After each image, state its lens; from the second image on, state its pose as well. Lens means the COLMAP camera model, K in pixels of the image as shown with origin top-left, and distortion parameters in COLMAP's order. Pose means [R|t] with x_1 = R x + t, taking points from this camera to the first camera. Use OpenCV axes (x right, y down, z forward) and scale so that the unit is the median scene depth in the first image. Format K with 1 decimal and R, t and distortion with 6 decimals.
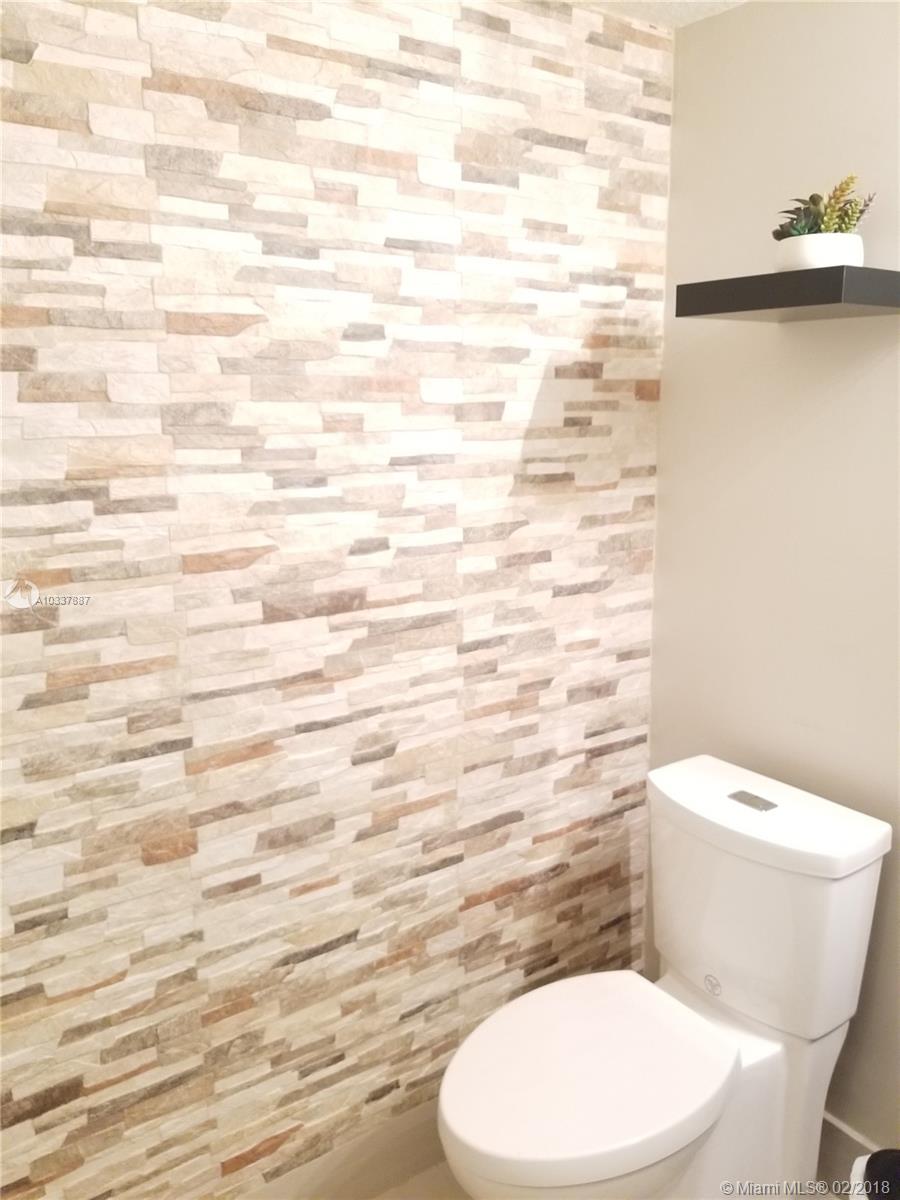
lens RADIAL K [[973.2, 0, 450.0], [0, 973.2, 600.0], [0, 0, 1]] dist [0.108955, -0.223821]
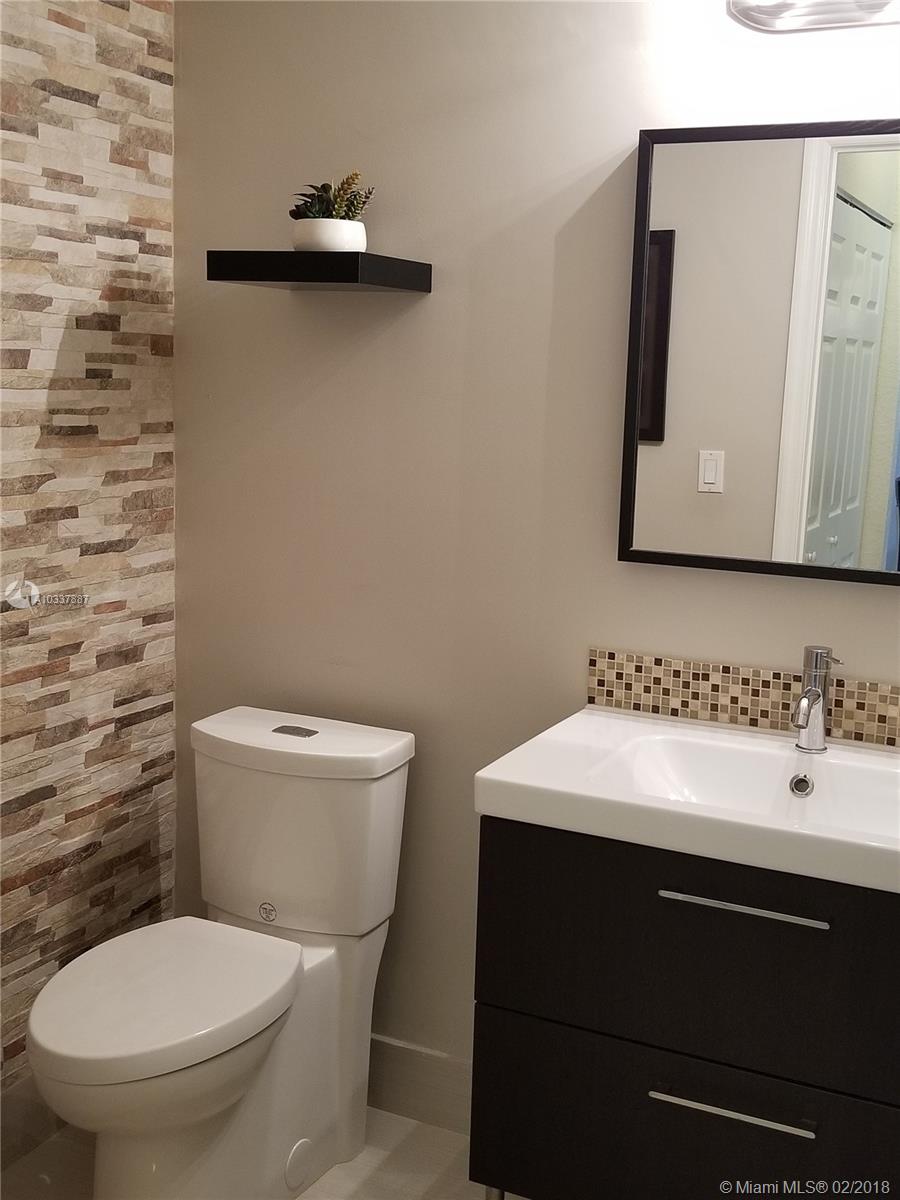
lens RADIAL K [[1376.4, 0, 450.0], [0, 1376.4, 600.0], [0, 0, 1]] dist [-0.015896, -0.052626]
pose [[0.880581, -0.037820, 0.472384, -0.210580], [0.050863, 0.998595, -0.014866, 0.077972], [-0.471158, 0.037117, 0.881268, -0.349107]]
